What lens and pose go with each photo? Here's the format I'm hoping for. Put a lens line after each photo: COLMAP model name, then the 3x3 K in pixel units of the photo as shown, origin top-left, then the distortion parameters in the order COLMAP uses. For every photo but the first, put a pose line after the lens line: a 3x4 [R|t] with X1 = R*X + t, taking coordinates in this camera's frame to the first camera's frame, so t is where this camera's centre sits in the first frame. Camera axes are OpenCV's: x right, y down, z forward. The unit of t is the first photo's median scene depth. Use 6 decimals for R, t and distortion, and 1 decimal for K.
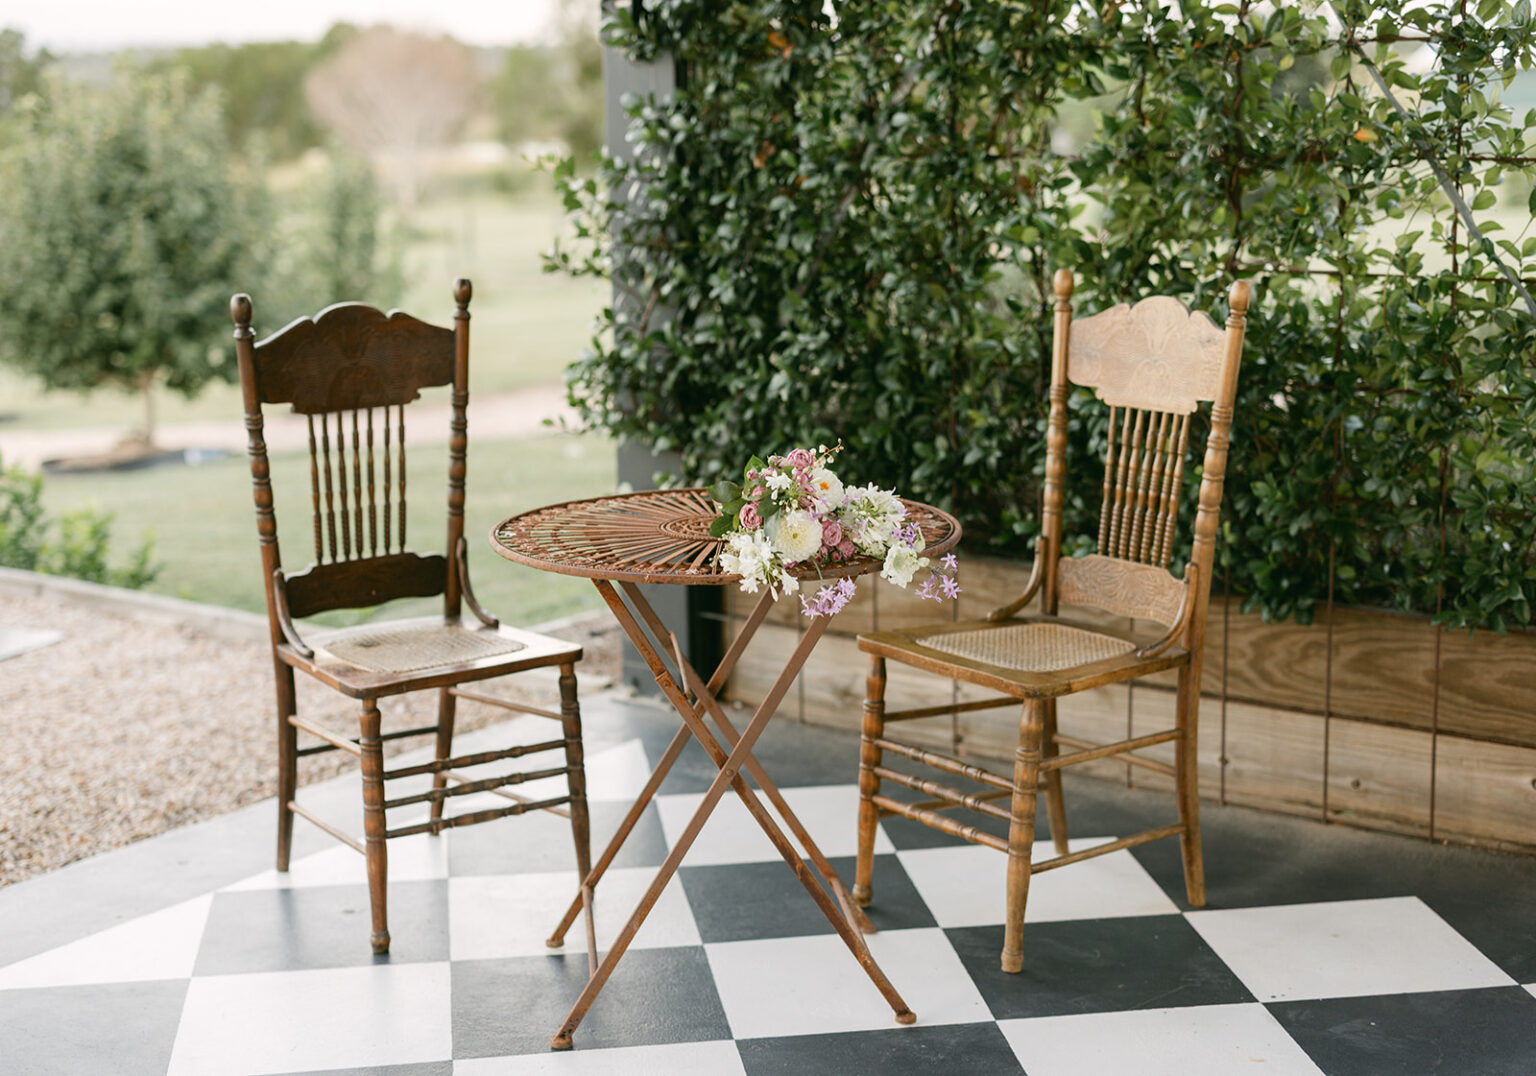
lens RADIAL K [[2230.7, 0, 768.0], [0, 2230.7, 538.0], [0, 0, 1]] dist [0.009814, -0.008121]
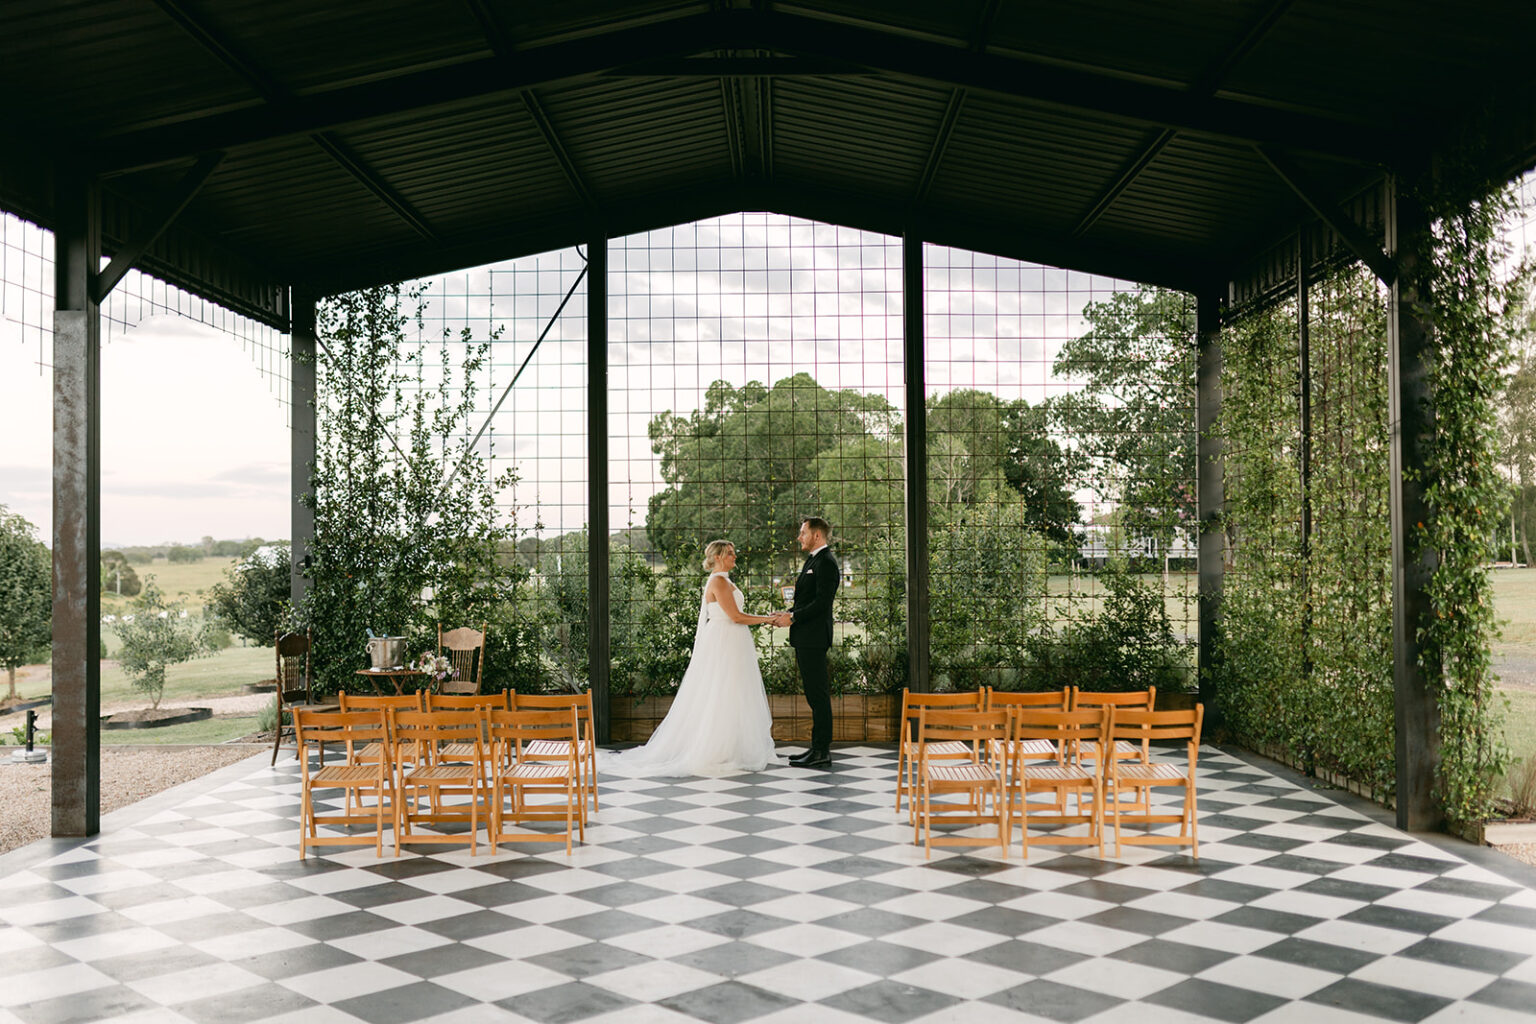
lens RADIAL K [[1505.3, 0, 768.0], [0, 1505.3, 512.0], [0, 0, 1]] dist [-0.003667, 0.011444]
pose [[0.795859, 0.034090, 0.604521, -1.236973], [0.113815, 0.972193, -0.204664, 0.381129], [-0.594688, 0.231687, 0.769849, -1.912934]]
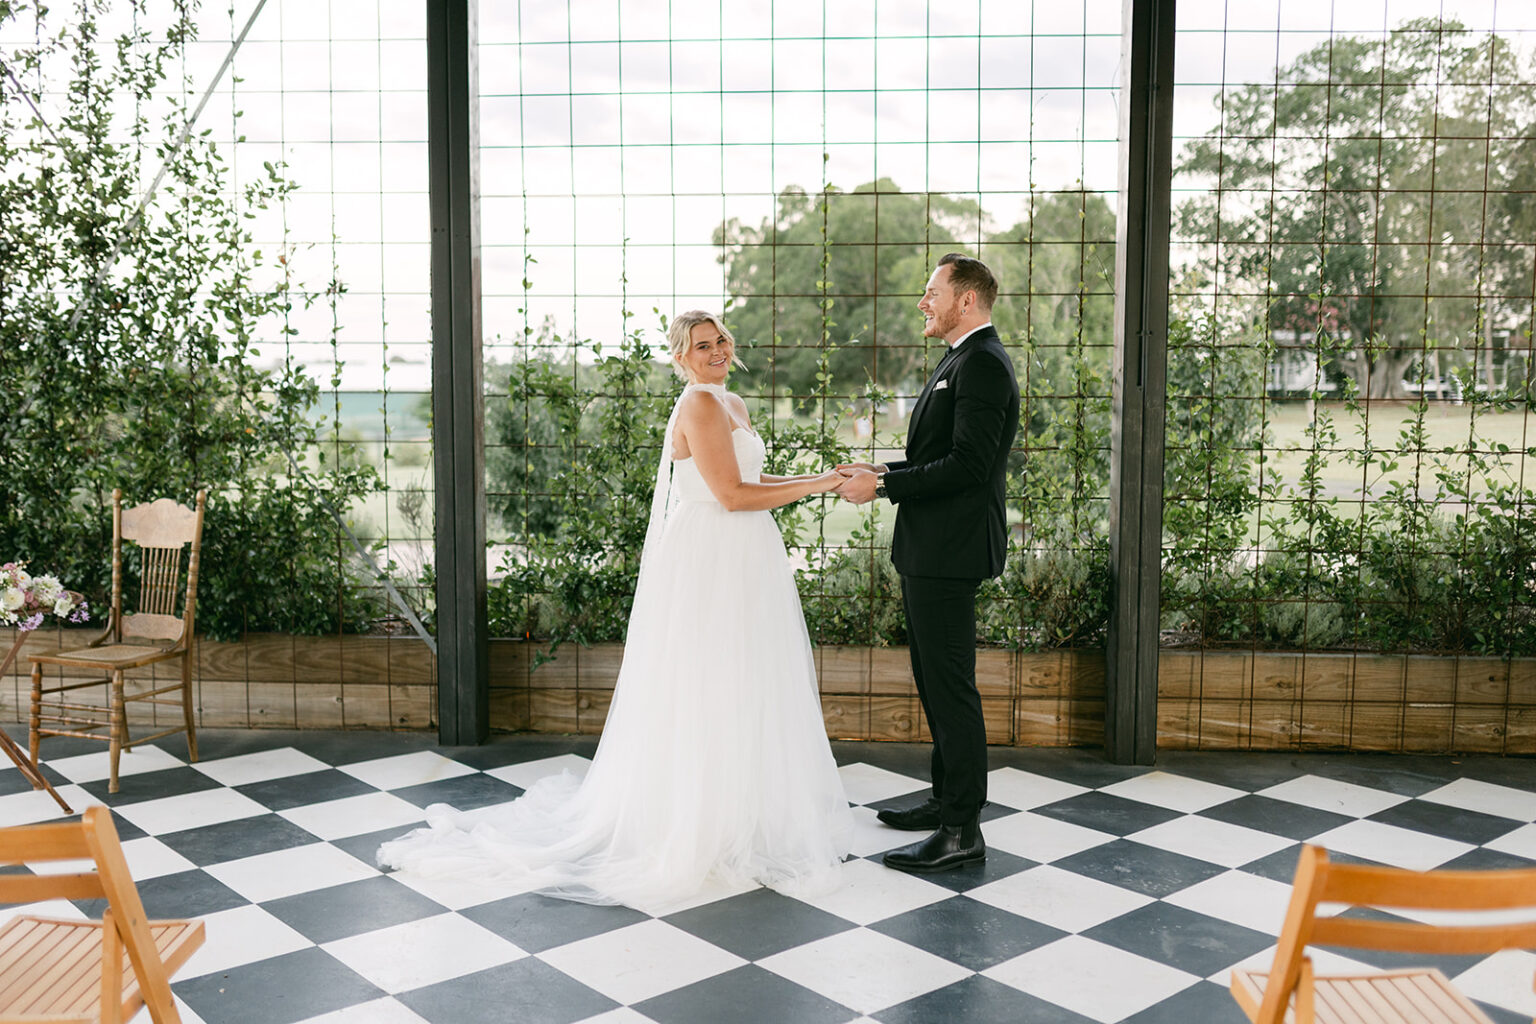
lens RADIAL K [[1505.3, 0, 768.0], [0, 1505.3, 512.0], [0, 0, 1]] dist [-0.003667, 0.011444]
pose [[0.825529, -0.022191, 0.563923, -0.179214], [0.093096, 0.990893, -0.097289, 0.110518], [-0.556628, 0.132814, 0.820076, -0.598731]]
